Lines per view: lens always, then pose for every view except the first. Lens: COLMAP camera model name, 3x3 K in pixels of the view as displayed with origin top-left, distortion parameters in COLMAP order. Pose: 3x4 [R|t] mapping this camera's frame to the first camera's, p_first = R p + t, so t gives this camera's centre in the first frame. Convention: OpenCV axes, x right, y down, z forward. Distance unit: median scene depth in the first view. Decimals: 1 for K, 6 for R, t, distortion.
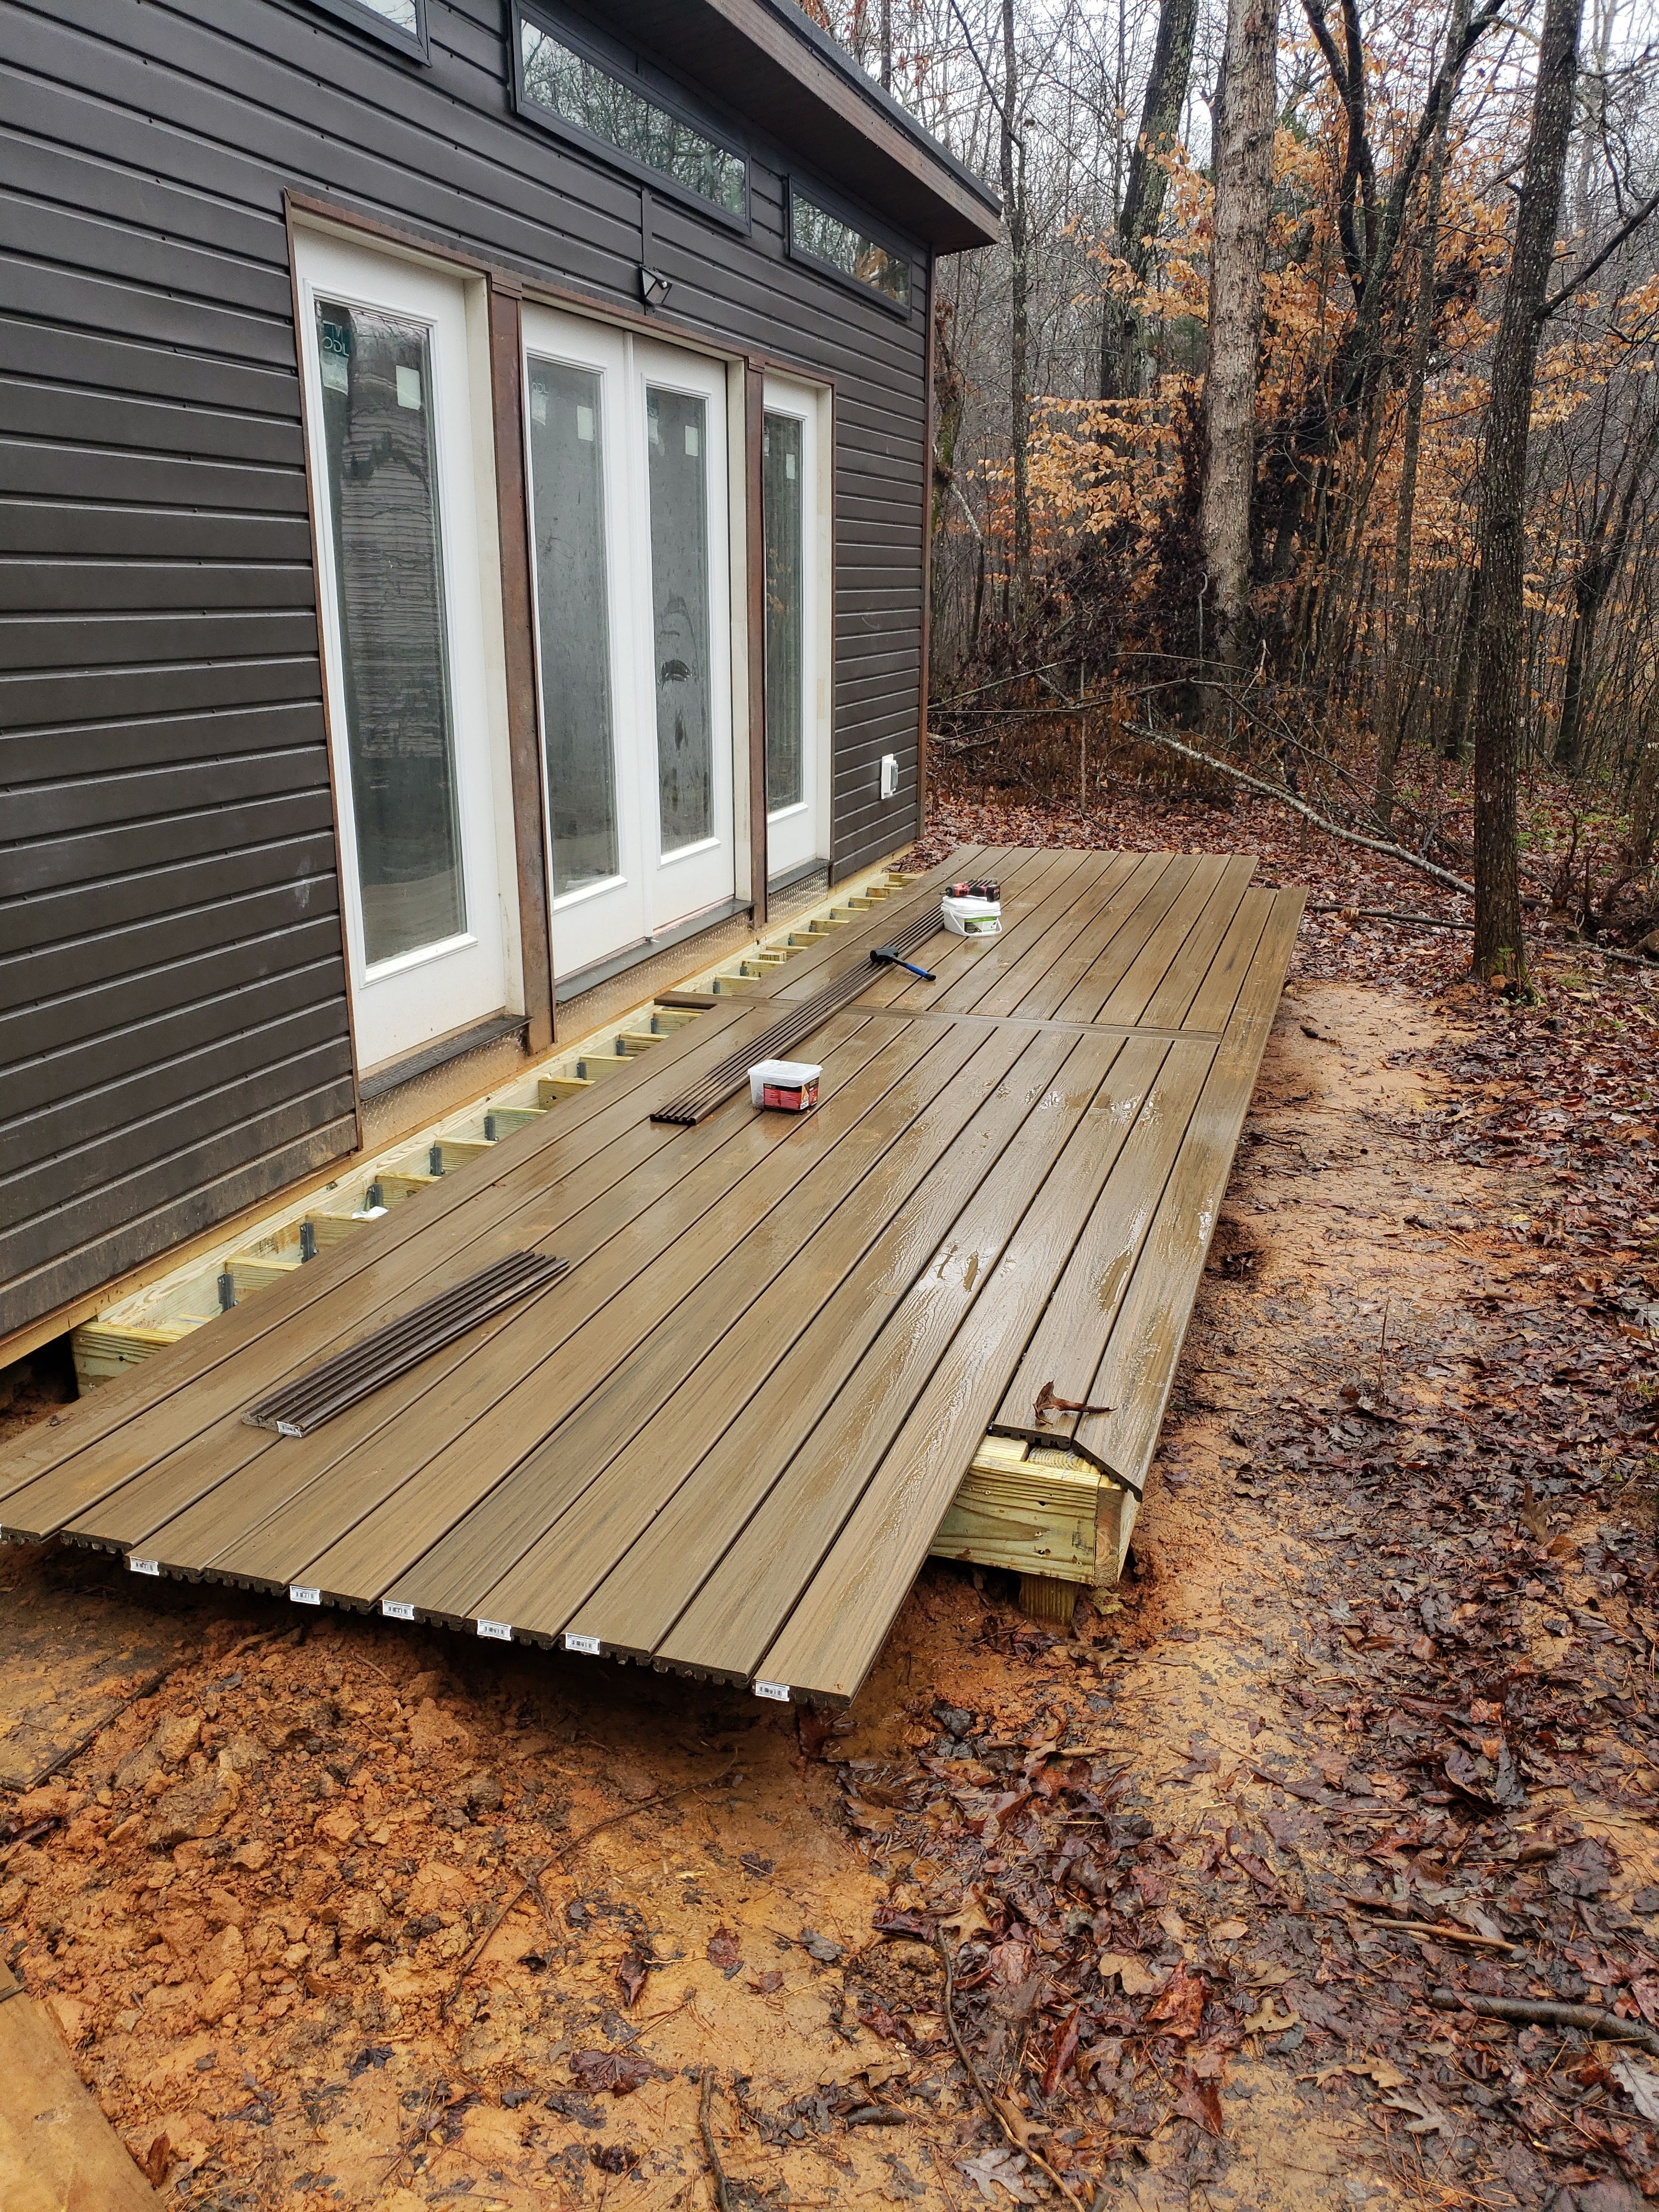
lens RADIAL K [[1708.3, 0, 813.3], [0, 1708.3, 1080.2], [0, 0, 1]] dist [0.018299, -0.011297]
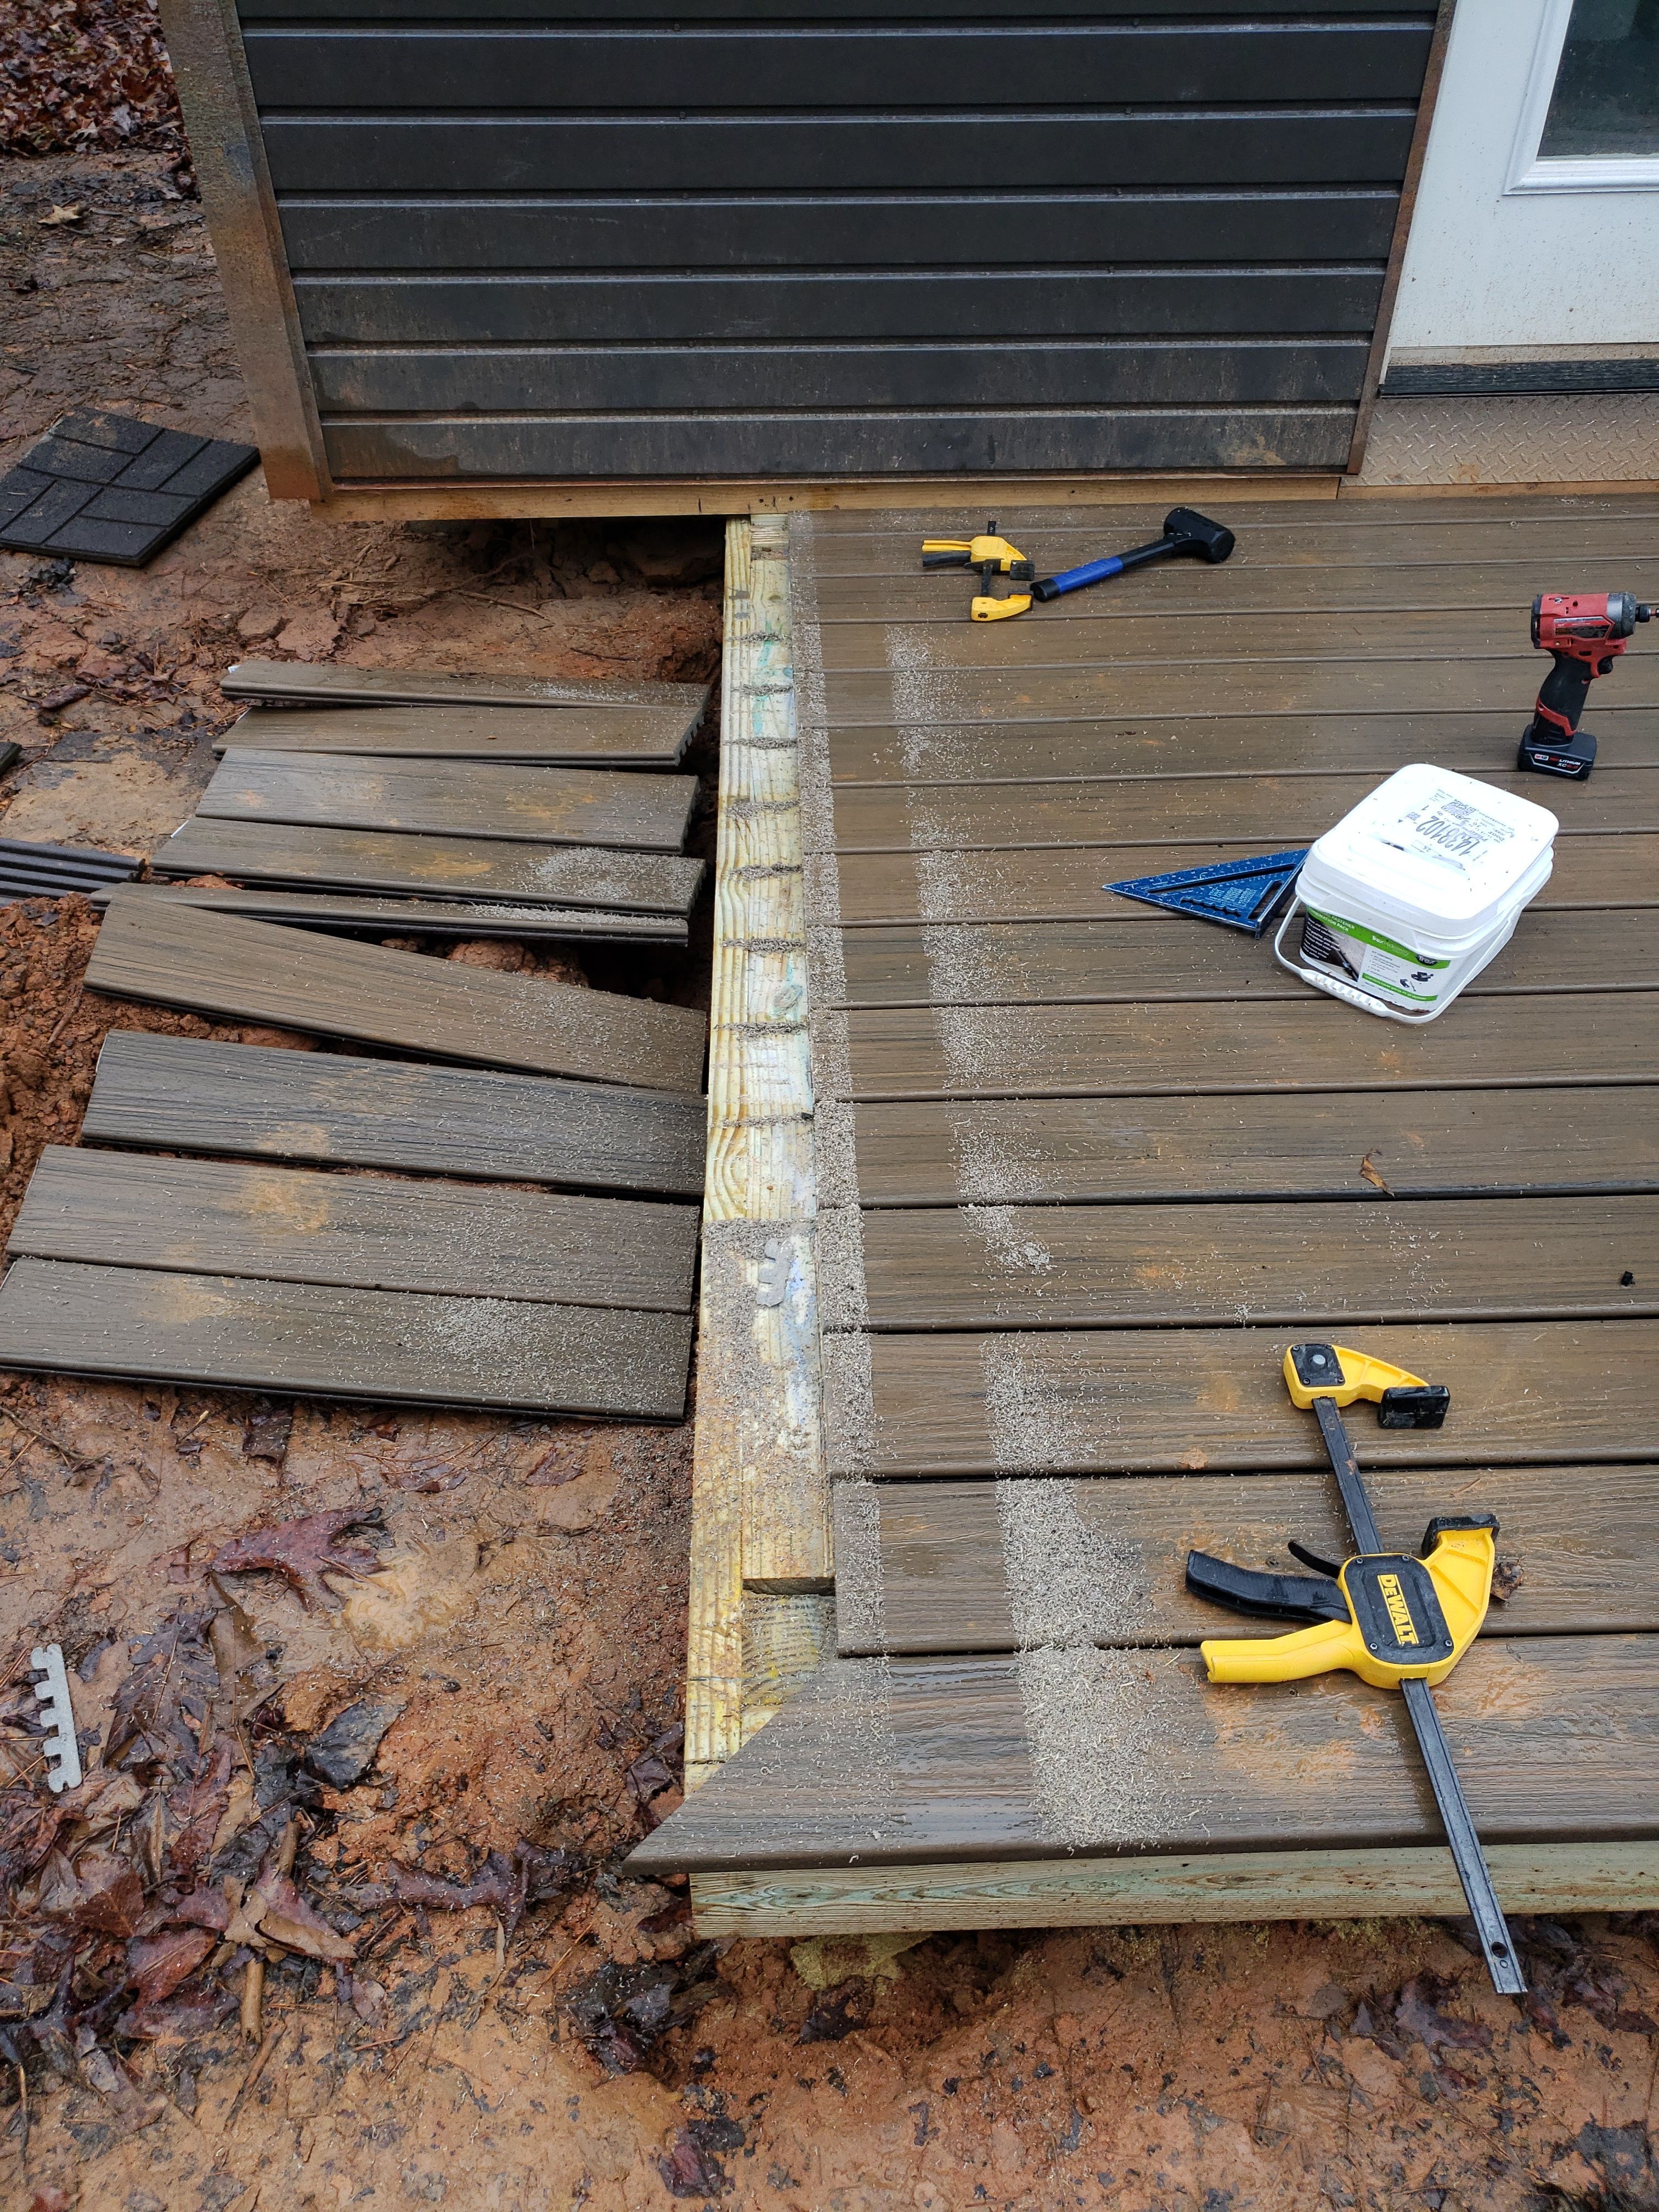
lens RADIAL K [[1708.3, 0, 876.2], [0, 1708.3, 1073.7], [0, 0, 1]] dist [0.018299, -0.011297]
pose [[0.331831, 0.630843, -0.701374, 0.208243], [-0.255123, 0.775809, 0.577089, -0.087587], [0.908185, -0.012559, 0.418380, 0.492744]]
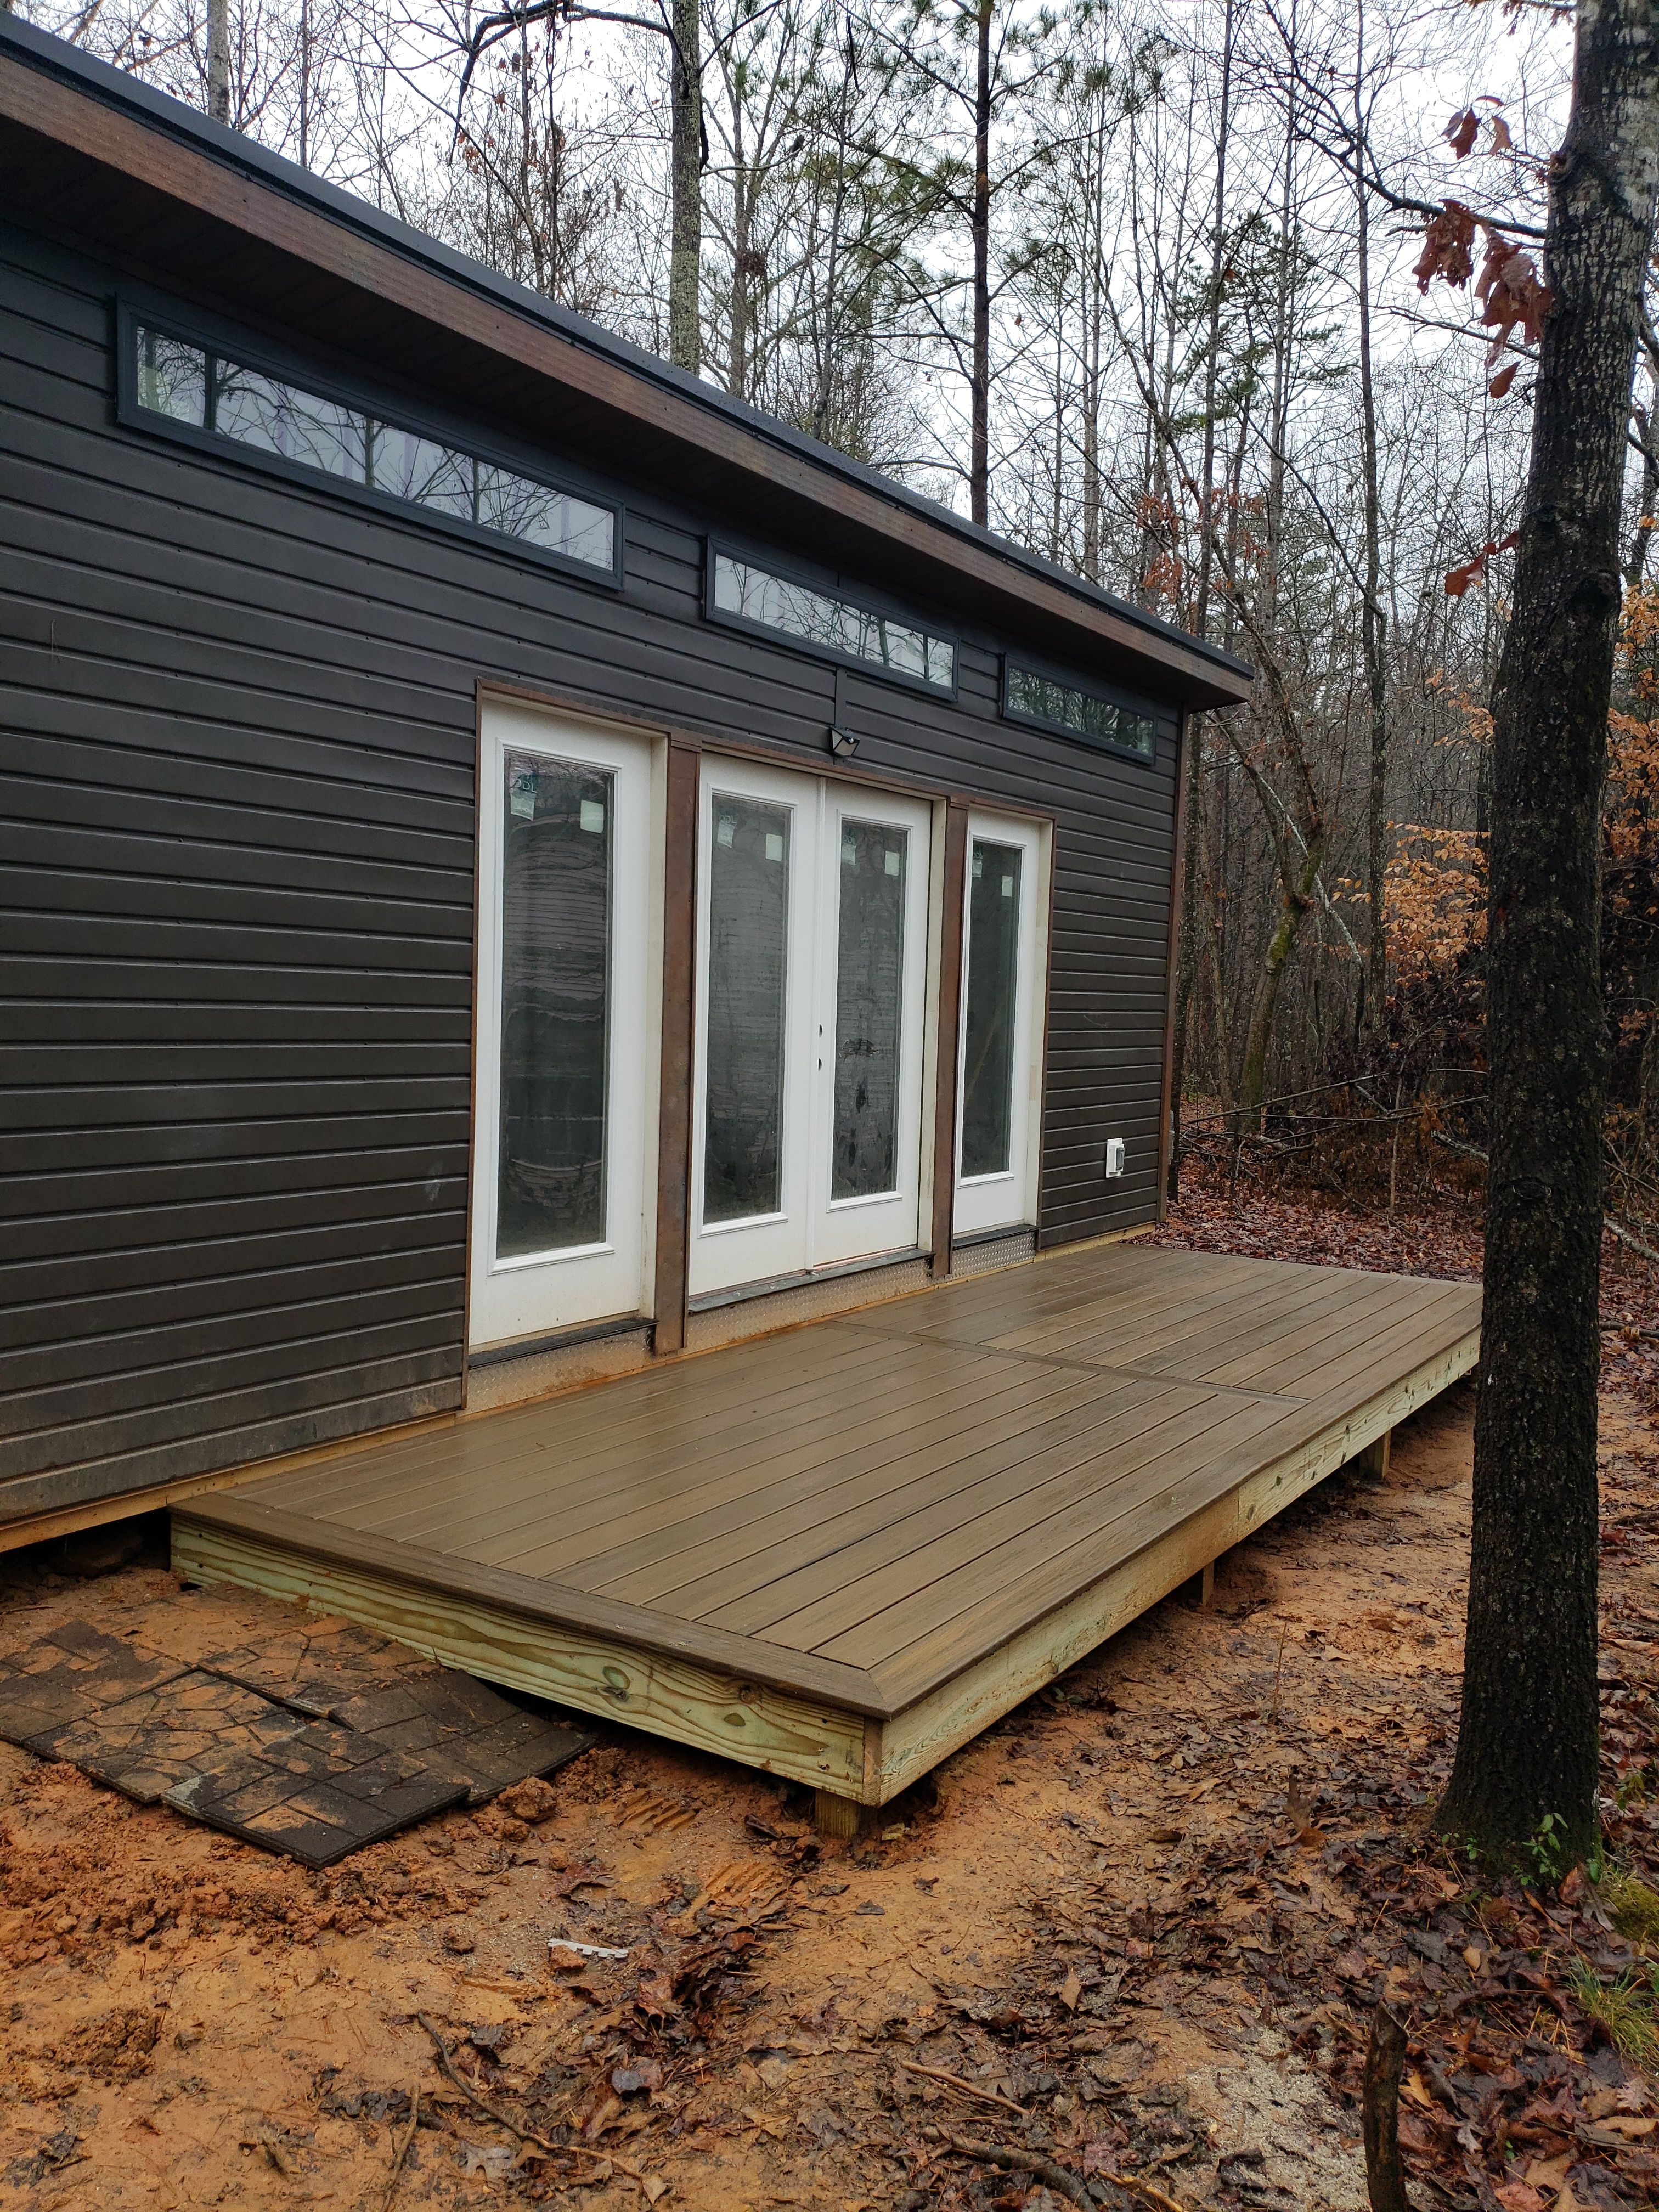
lens RADIAL K [[1708.3, 0, 857.1], [0, 1708.3, 1076.8], [0, 0, 1]] dist [0.018299, -0.011297]
pose [[0.971111, 0.046067, -0.234138, 0.230770], [-0.099510, 0.969982, -0.221886, 0.045413], [0.216888, 0.238775, 0.946544, -0.110865]]
